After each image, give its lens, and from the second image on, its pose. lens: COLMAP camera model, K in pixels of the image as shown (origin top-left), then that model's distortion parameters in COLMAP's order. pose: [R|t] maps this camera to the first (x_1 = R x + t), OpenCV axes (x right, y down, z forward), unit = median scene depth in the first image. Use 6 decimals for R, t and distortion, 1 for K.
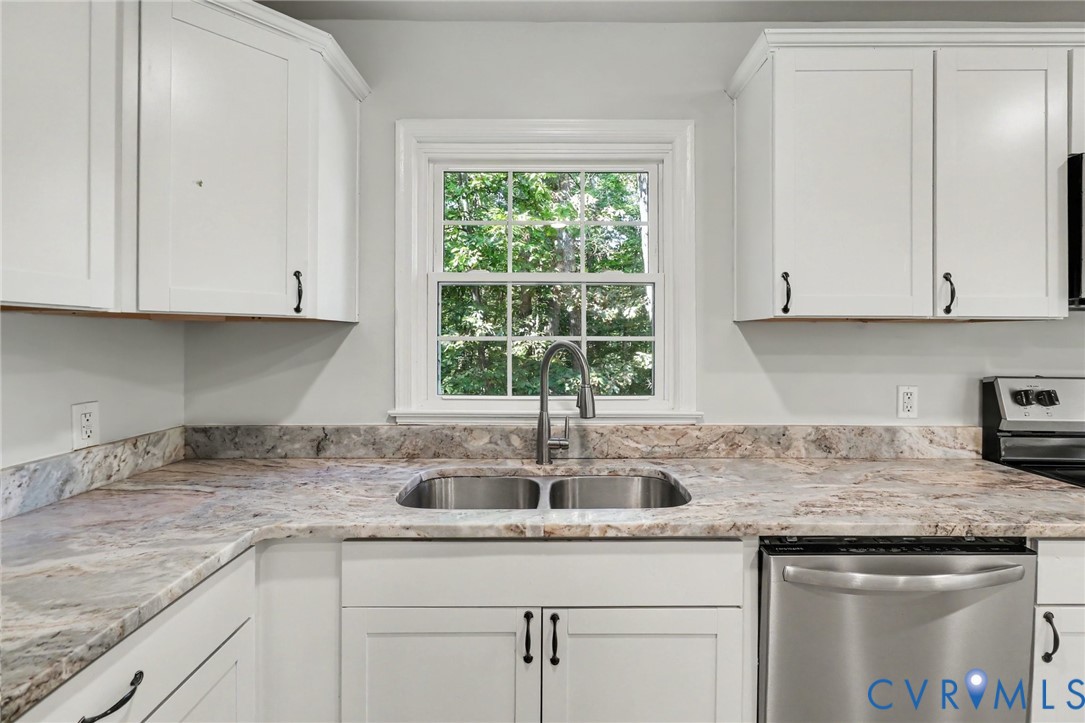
lens RADIAL K [[524.9, 0, 555.9], [0, 524.9, 333.2], [0, 0, 1]] dist [0.002112, 0.000992]
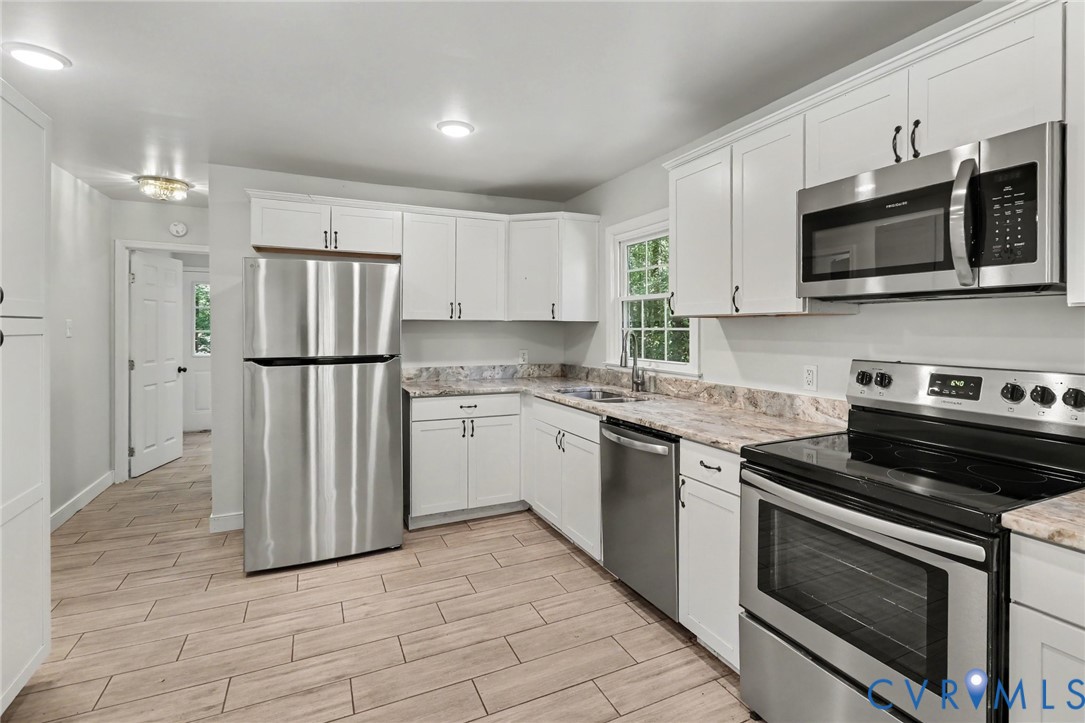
lens RADIAL K [[524.9, 0, 555.9], [0, 524.9, 333.2], [0, 0, 1]] dist [0.002112, 0.000992]
pose [[0.416415, 0.003129, -0.909169, 1.606929], [0.010403, 0.999912, 0.008206, 0.006245], [0.909115, -0.012875, 0.416346, -0.095201]]
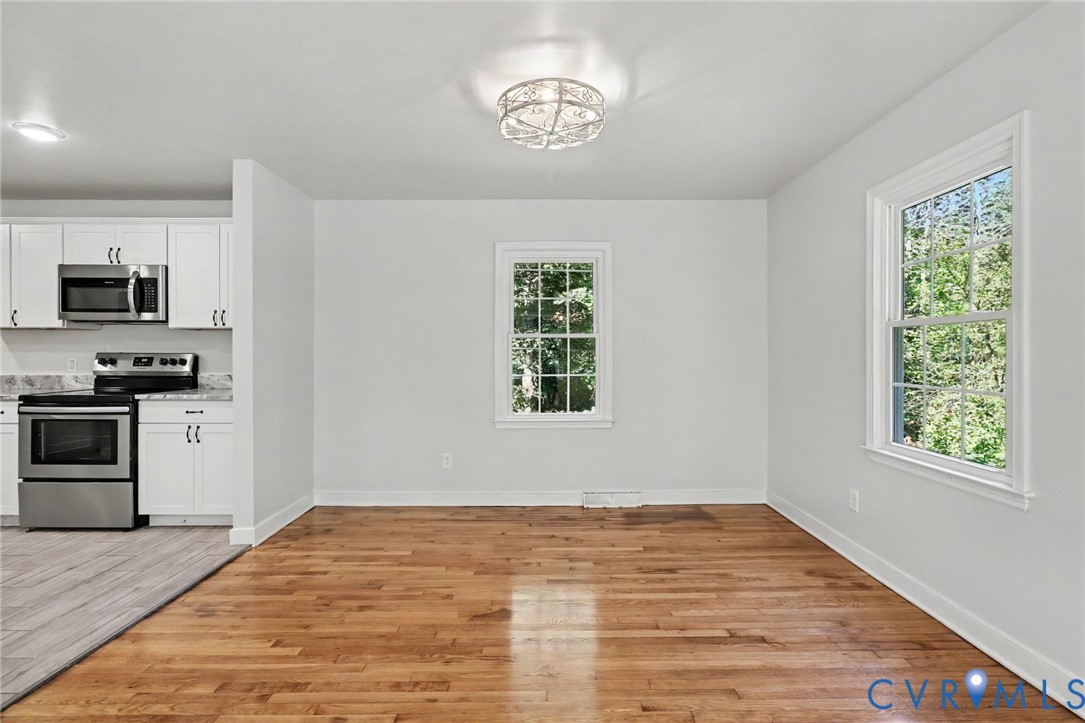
lens RADIAL K [[513.9, 0, 554.1], [0, 513.9, 354.7], [0, 0, 1]] dist [0.001763, 0.000788]
pose [[0.999980, -0.005240, -0.003517, 2.824102], [0.005290, 0.999883, 0.014383, 0.068110], [0.003441, -0.014401, 0.999890, -1.250187]]
